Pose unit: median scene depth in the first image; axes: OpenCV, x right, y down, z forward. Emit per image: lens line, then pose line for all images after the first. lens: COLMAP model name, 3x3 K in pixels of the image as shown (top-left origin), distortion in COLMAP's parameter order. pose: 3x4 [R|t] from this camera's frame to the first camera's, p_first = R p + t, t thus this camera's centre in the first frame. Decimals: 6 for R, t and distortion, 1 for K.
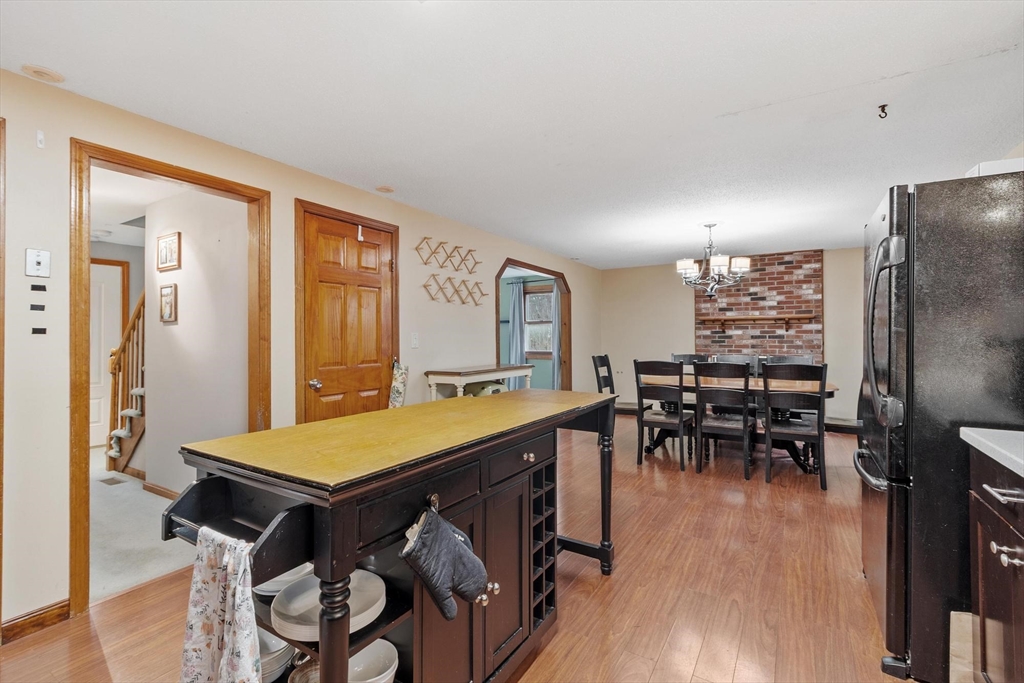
lens RADIAL K [[462.2, 0, 501.4], [0, 462.2, 332.5], [0, 0, 1]] dist [0.000405, 0.001004]
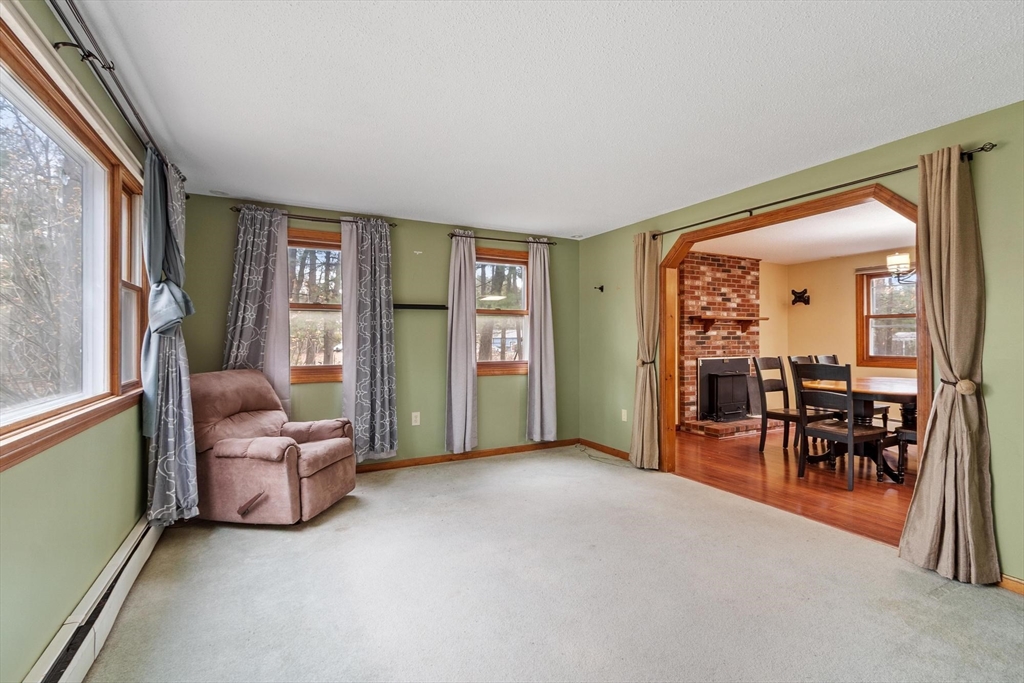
lens RADIAL K [[462.2, 0, 508.7], [0, 462.2, 335.7], [0, 0, 1]] dist [0.000405, 0.001004]
pose [[0.493564, 0.005489, 0.869692, -0.550633], [-0.012910, 0.999916, 0.001015, 0.009918], [-0.869614, -0.011729, 0.493593, 0.926578]]
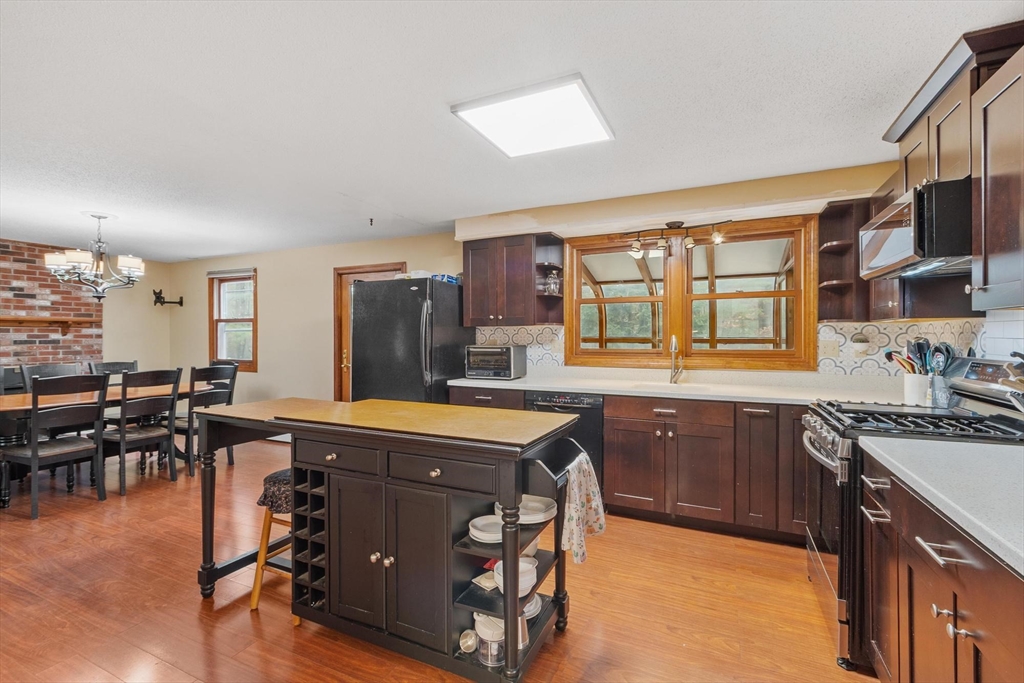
lens RADIAL K [[462.2, 0, 515.7], [0, 462.2, 338.5], [0, 0, 1]] dist [0.000405, 0.001004]
pose [[-0.149008, 0.002418, 0.988833, -0.394105], [-0.010021, 0.999942, -0.003955, -0.002396], [-0.988785, -0.010498, -0.148975, 0.261283]]
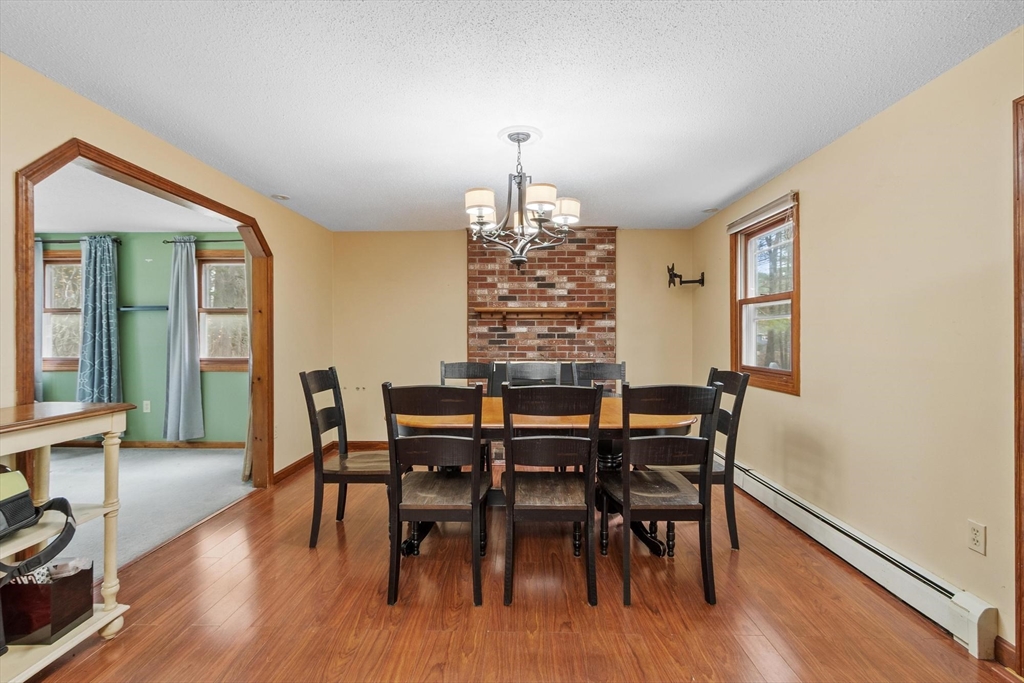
lens RADIAL K [[462.2, 0, 507.3], [0, 462.2, 334.7], [0, 0, 1]] dist [0.000405, 0.001004]
pose [[0.855680, 0.005396, 0.517478, 0.110664], [-0.009310, 0.999944, 0.004967, 0.004668], [-0.517422, -0.009068, 0.855682, 0.388618]]
